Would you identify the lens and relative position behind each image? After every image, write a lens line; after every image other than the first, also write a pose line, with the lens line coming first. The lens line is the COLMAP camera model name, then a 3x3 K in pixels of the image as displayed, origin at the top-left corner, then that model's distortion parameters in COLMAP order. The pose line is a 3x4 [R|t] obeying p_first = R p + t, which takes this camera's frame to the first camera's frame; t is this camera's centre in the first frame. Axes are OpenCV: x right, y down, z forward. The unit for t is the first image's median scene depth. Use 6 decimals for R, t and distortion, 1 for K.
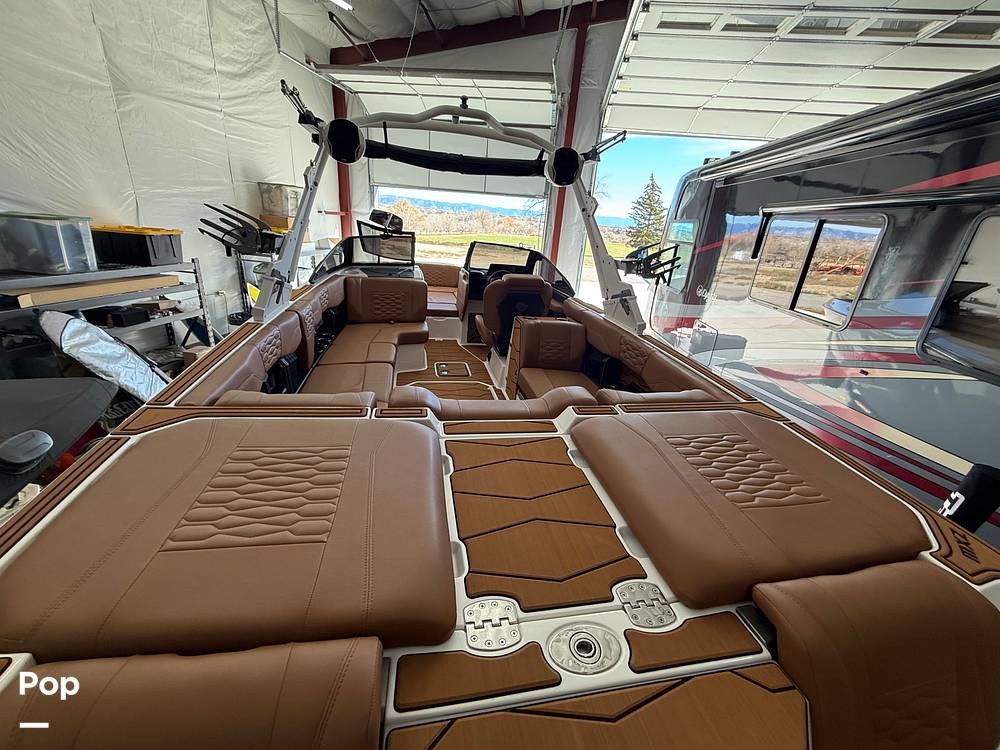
lens RADIAL K [[398.8, 0, 497.9], [0, 398.8, 375.5], [0, 0, 1]] dist [0.000096, -0.000193]
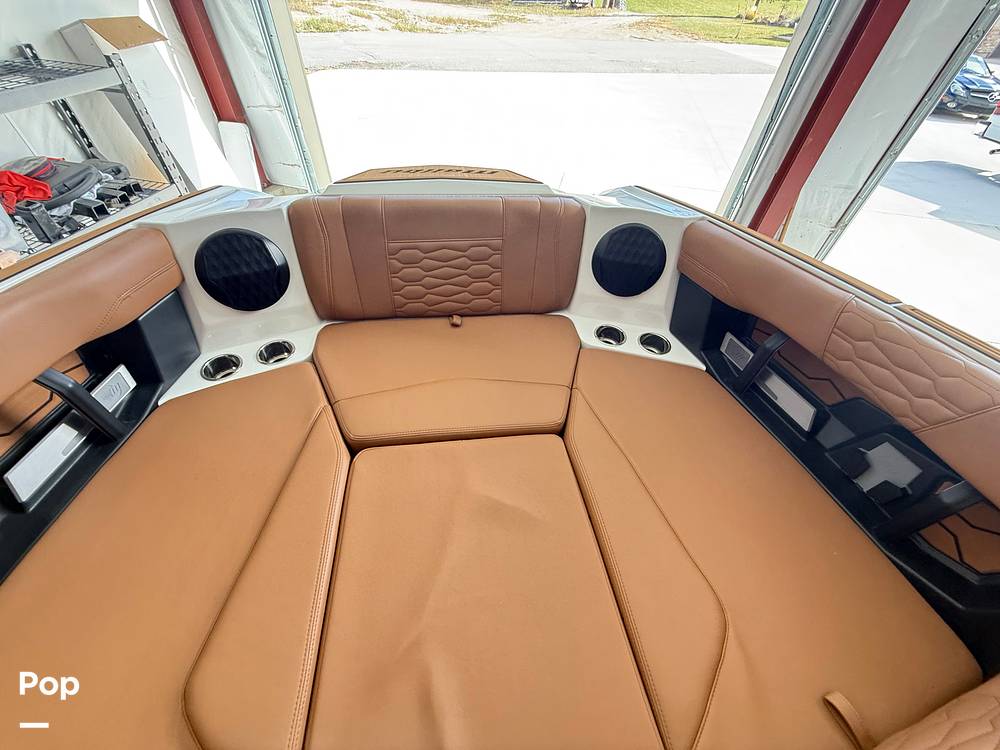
lens RADIAL K [[398.8, 0, 497.9], [0, 398.8, 375.5], [0, 0, 1]] dist [0.000096, -0.000193]
pose [[0.997495, 0.020232, -0.067777, -0.196682], [0.010483, 0.905348, 0.424540, -0.460831], [0.069951, -0.424187, 0.902869, 1.295726]]
